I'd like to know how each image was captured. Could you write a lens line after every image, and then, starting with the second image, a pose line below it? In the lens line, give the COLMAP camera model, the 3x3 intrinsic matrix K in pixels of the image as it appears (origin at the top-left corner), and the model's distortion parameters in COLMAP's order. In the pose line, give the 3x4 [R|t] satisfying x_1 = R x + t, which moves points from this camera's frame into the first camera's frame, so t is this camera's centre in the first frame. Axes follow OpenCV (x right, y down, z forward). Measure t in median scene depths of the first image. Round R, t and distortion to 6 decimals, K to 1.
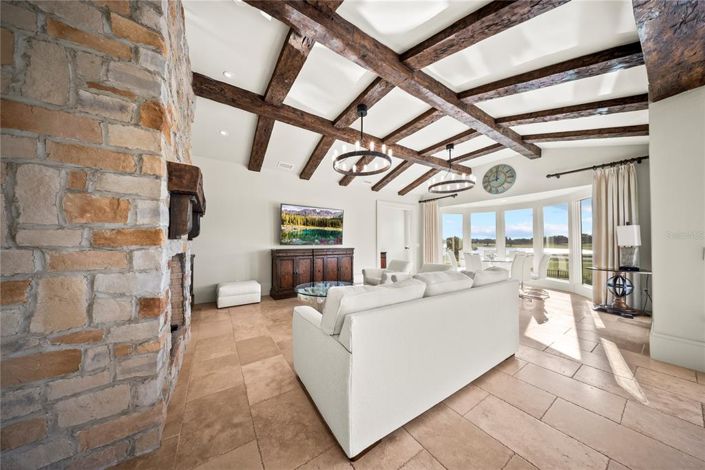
lens RADIAL K [[210.3, 0, 343.5], [0, 210.3, 240.6], [0, 0, 1]] dist [-0.006127, -0.000057]
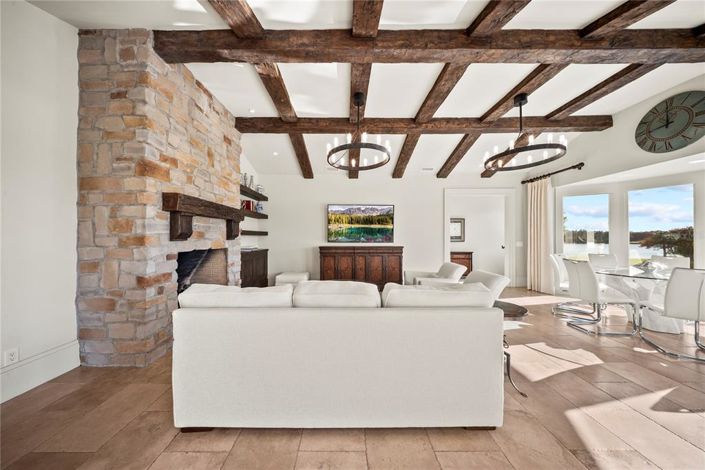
lens RADIAL K [[210.3, 0, 345.4], [0, 210.3, 238.0], [0, 0, 1]] dist [-0.006127, -0.000057]
pose [[0.843472, -0.000246, -0.537172, 0.371225], [0.005290, 0.999955, 0.007849, -0.011636], [0.537146, -0.009462, 0.843436, 0.125257]]
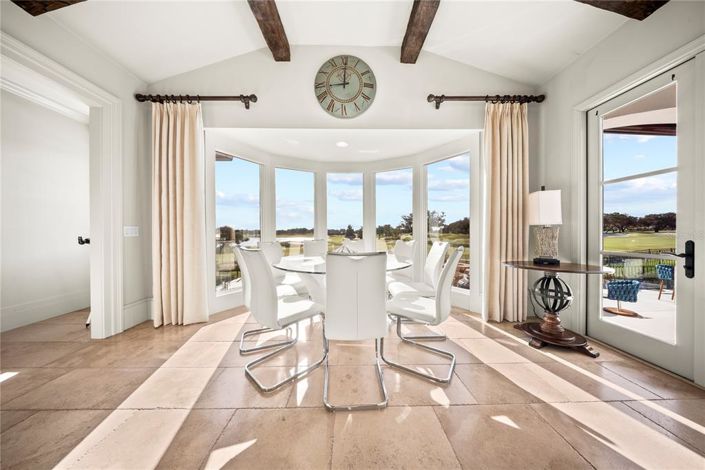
lens RADIAL K [[210.3, 0, 352.3], [0, 210.3, 235.8], [0, 0, 1]] dist [-0.006127, -0.000057]
pose [[0.520016, -0.012383, 0.854066, 0.401967], [-0.003009, 0.999862, 0.016329, 0.034813], [-0.854151, -0.011061, 0.519908, 0.860898]]
